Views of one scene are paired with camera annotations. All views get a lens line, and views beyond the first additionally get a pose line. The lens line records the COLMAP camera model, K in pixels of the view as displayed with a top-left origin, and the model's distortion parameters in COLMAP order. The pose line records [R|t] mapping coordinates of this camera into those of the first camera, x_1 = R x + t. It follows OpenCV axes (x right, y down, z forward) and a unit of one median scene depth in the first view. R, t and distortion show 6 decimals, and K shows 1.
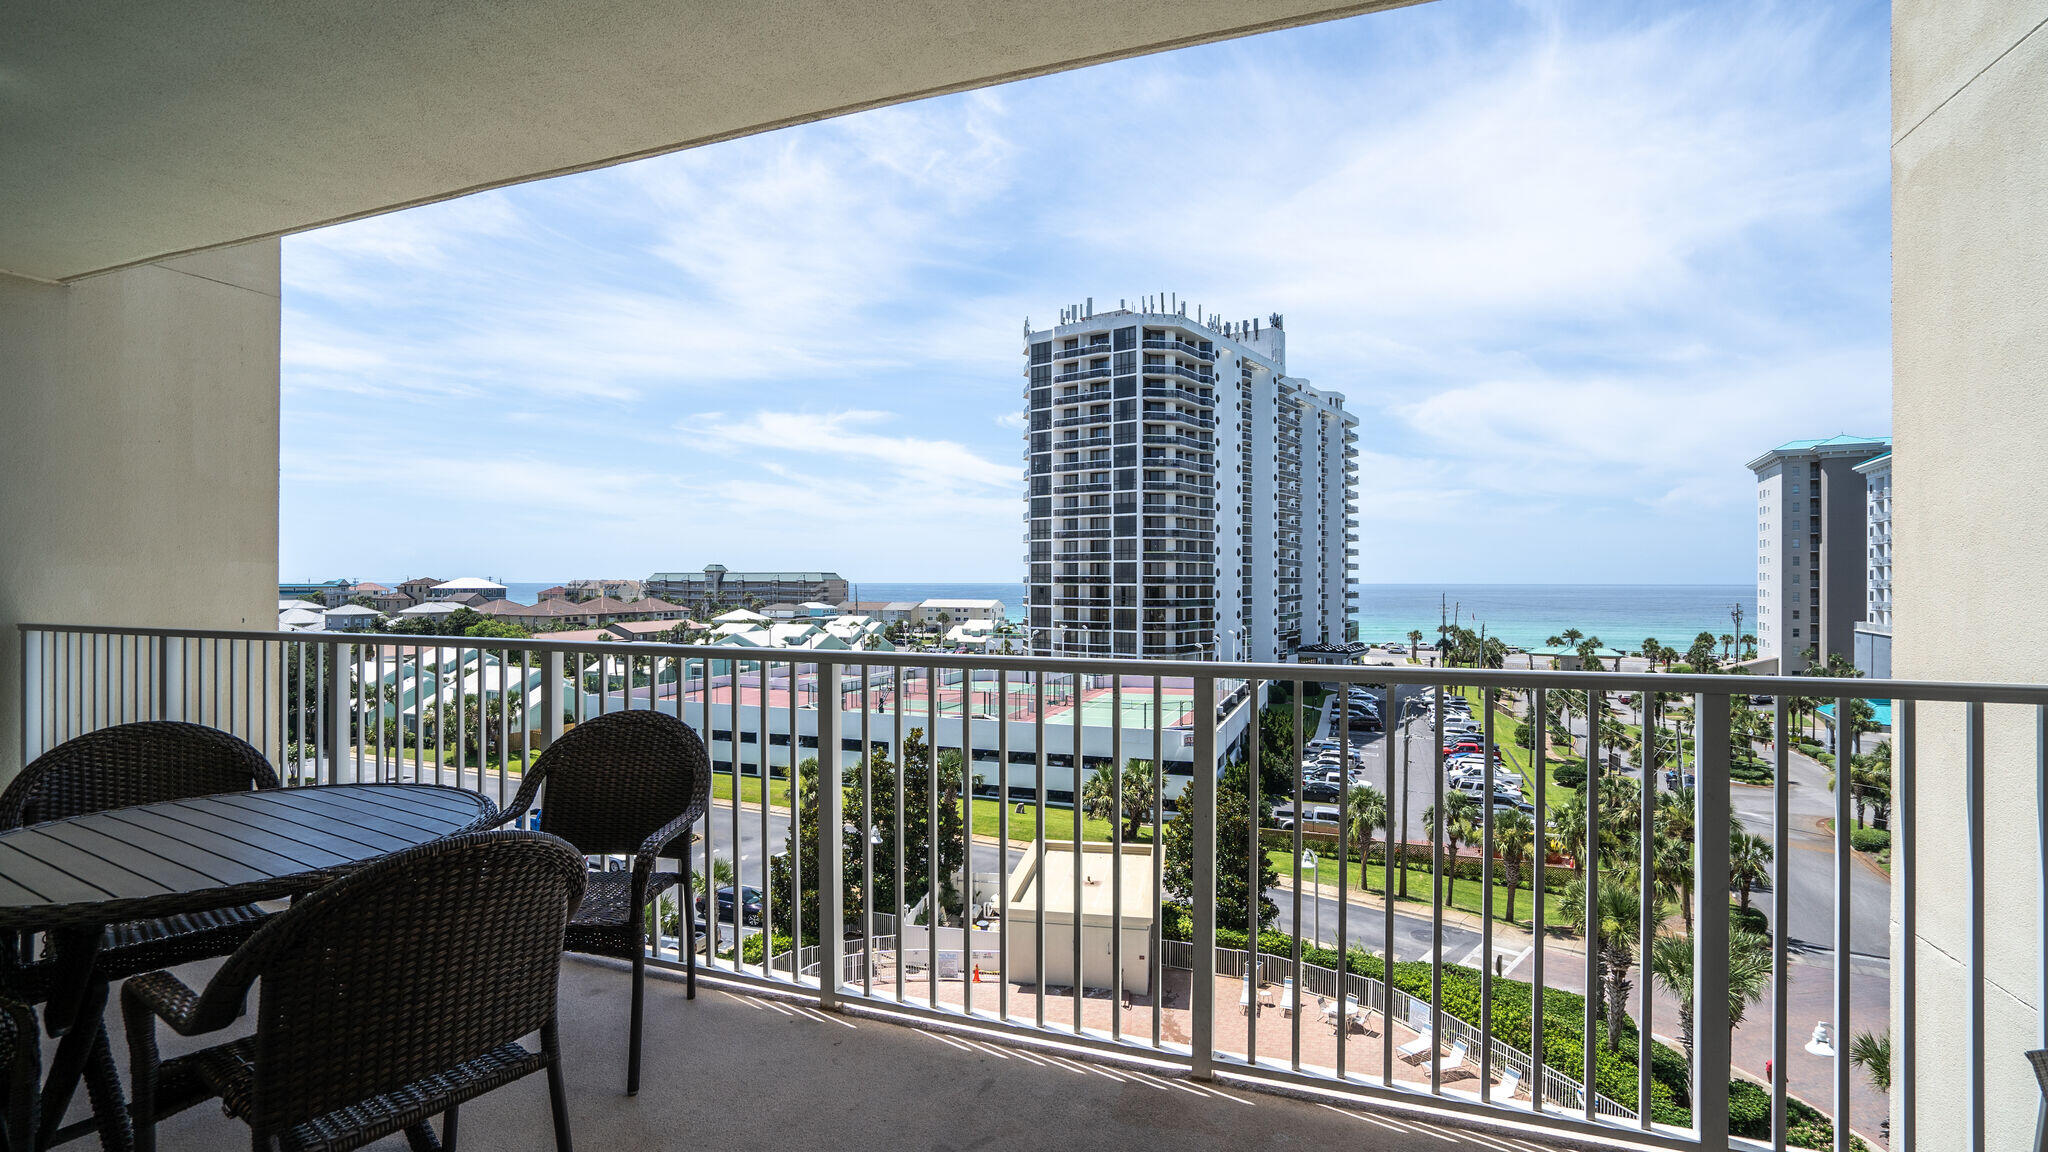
lens RADIAL K [[1047.2, 0, 1019.3], [0, 1047.2, 579.6], [0, 0, 1]] dist [-0.042378, 0.030806]
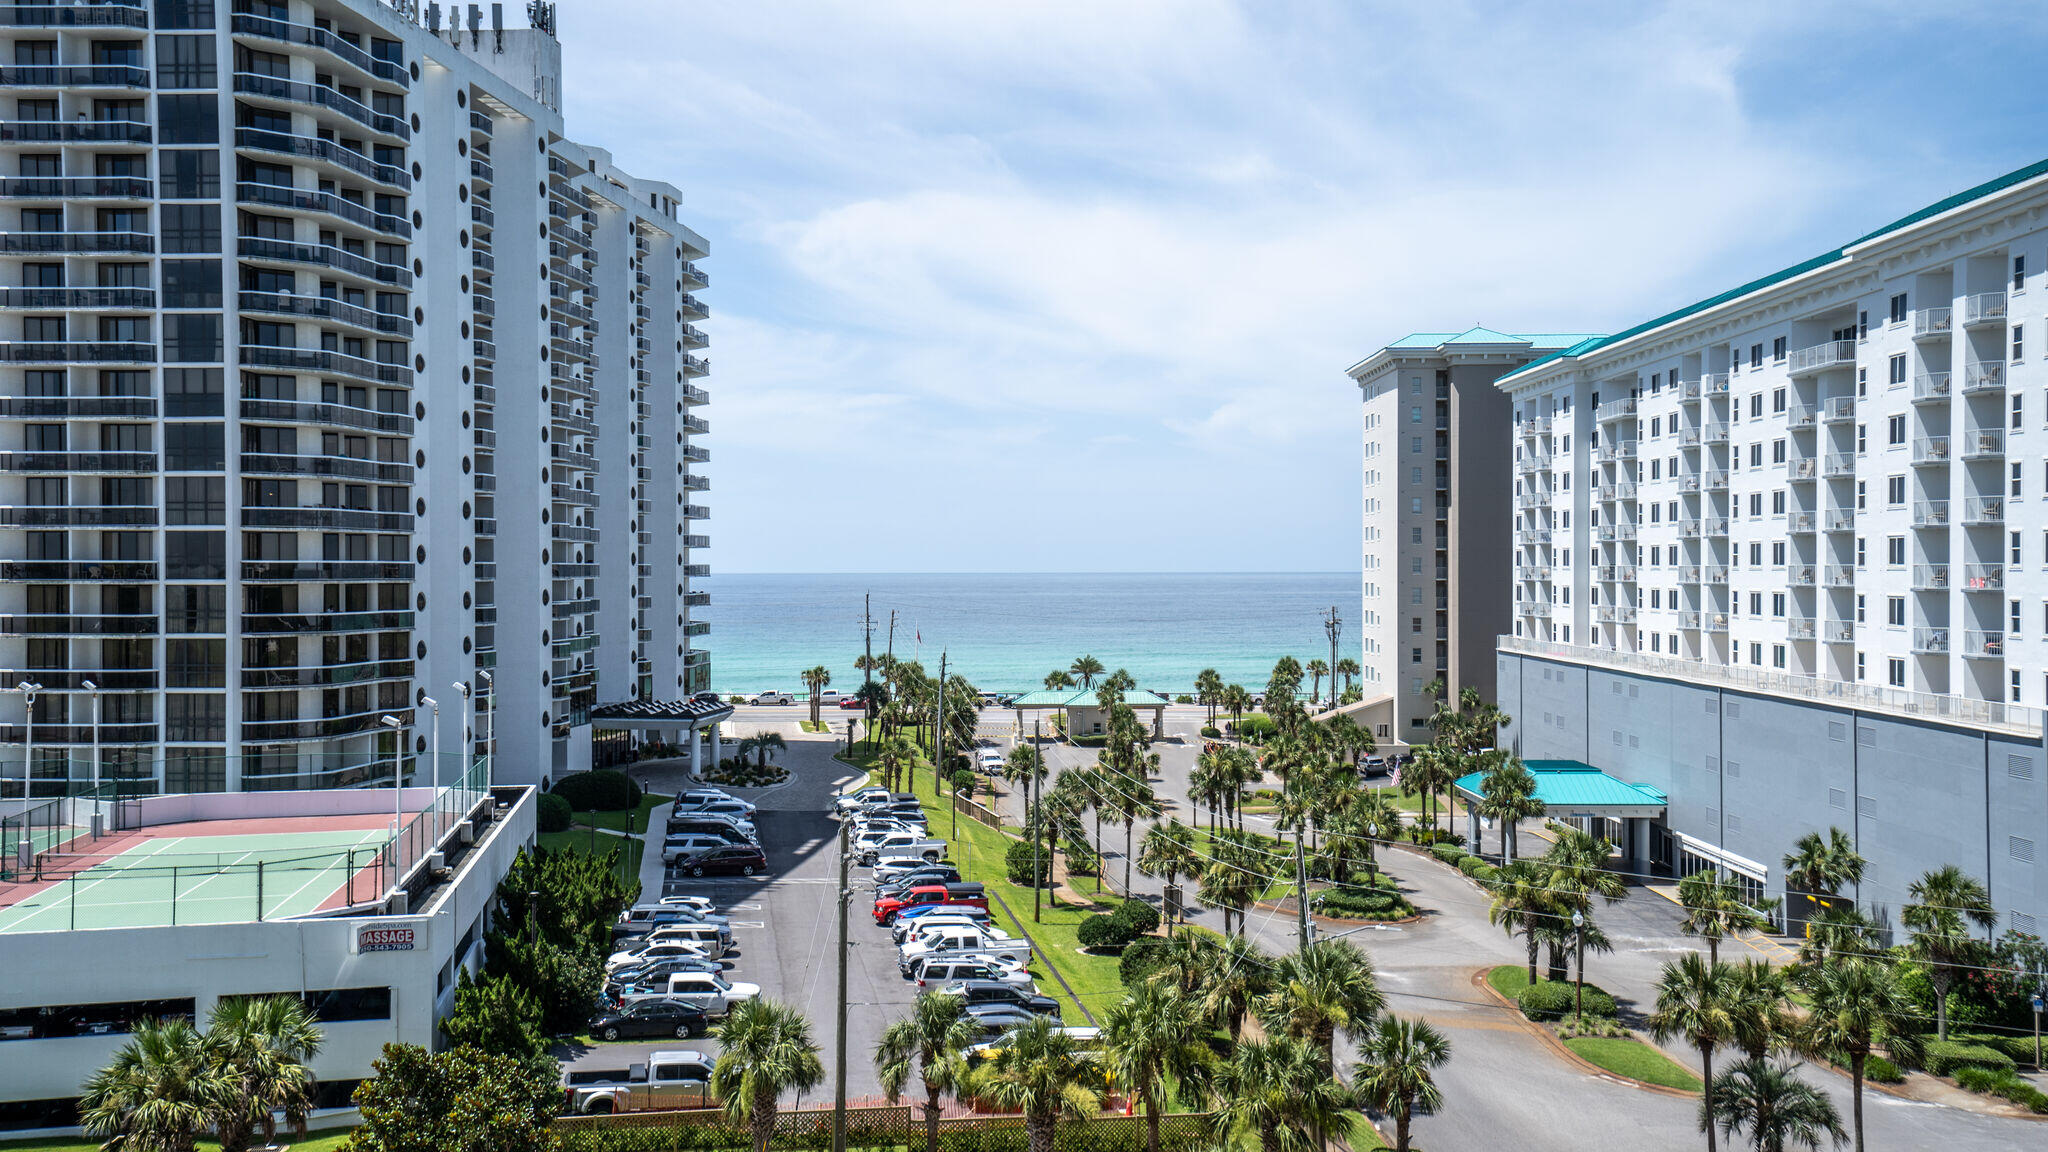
lens RADIAL K [[1994.8, 0, 1024.0], [0, 1994.8, 576.0], [0, 0, 1]] dist [0.090085, 0.149877]
pose [[0.867017, -0.006251, 0.498240, -0.020161], [-0.000569, 0.999908, 0.013535, -0.009352], [-0.498279, -0.012018, 0.866934, 0.103891]]
